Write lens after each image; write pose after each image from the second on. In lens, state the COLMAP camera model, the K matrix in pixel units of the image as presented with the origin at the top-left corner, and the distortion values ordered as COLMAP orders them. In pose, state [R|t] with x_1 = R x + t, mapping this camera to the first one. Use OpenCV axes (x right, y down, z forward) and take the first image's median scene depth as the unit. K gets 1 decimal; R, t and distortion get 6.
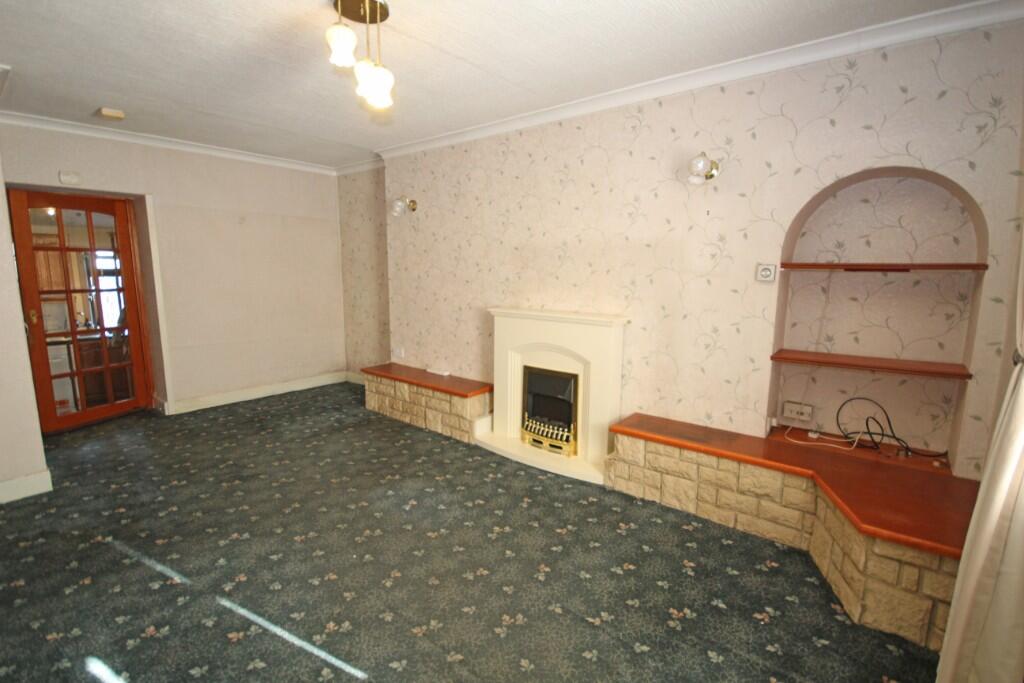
lens RADIAL K [[473.5, 0, 518.8], [0, 473.5, 342.2], [0, 0, 1]] dist [0.001550, 0.000086]
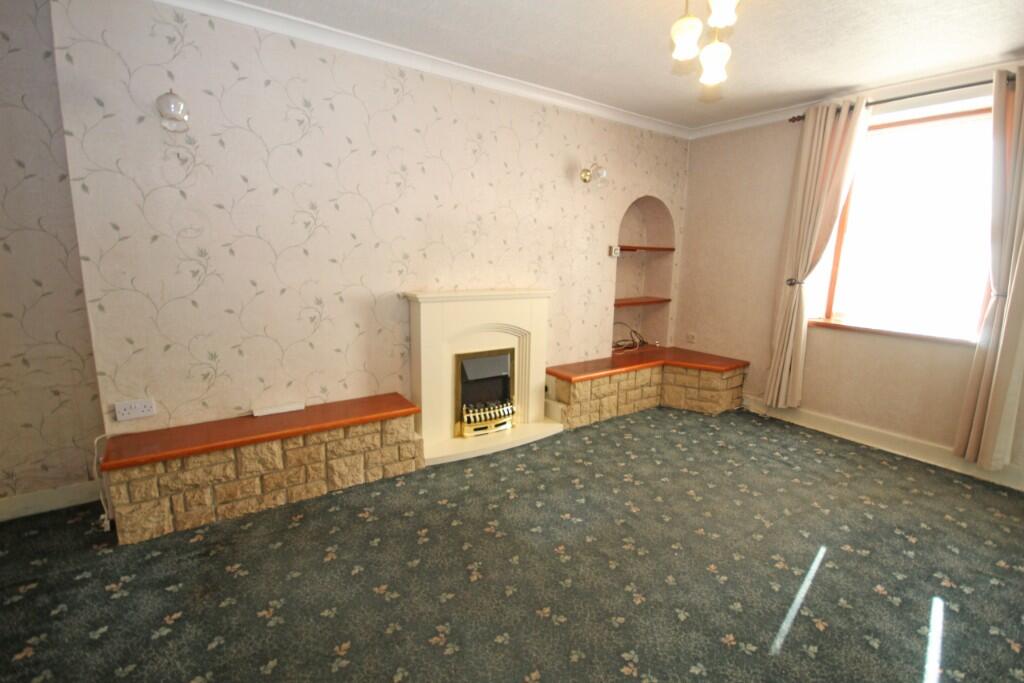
lens RADIAL K [[473.5, 0, 518.8], [0, 473.5, 342.2], [0, 0, 1]] dist [0.001550, 0.000086]
pose [[0.265782, -0.180338, 0.947015, -0.951071], [0.125234, 0.980482, 0.151564, -0.111769], [-0.955864, 0.078316, 0.283179, 0.759340]]
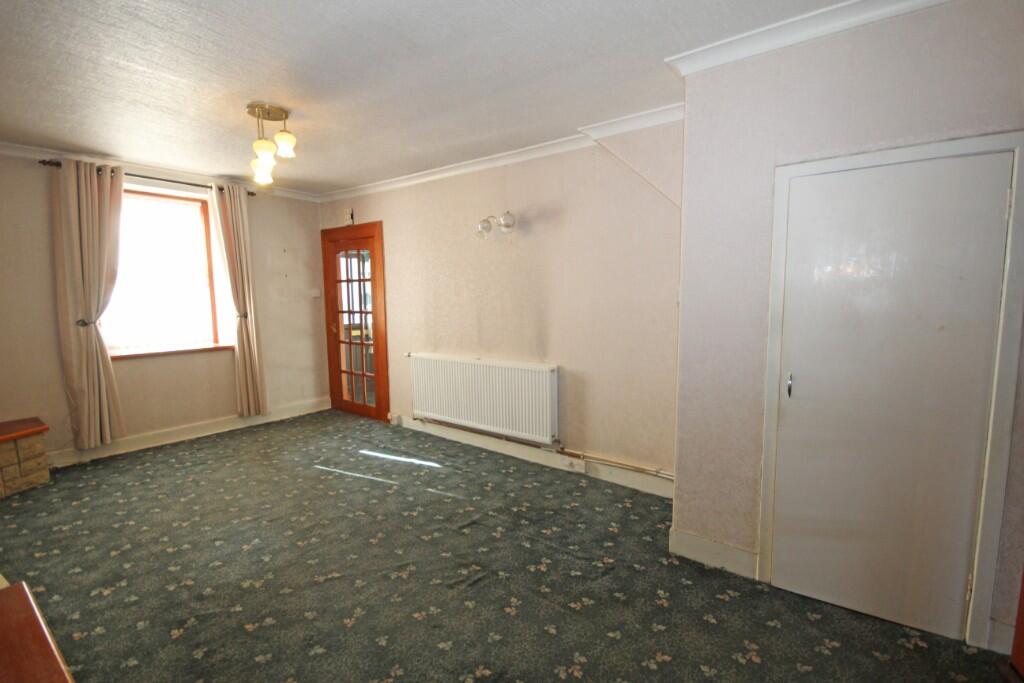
lens RADIAL K [[473.5, 0, 518.8], [0, 473.5, 342.2], [0, 0, 1]] dist [0.001550, 0.000086]
pose [[-0.999515, 0.007614, -0.030210, -0.680868], [-0.000433, 0.966191, 0.257825, -0.266490], [0.031151, 0.257713, -0.965719, 1.690417]]
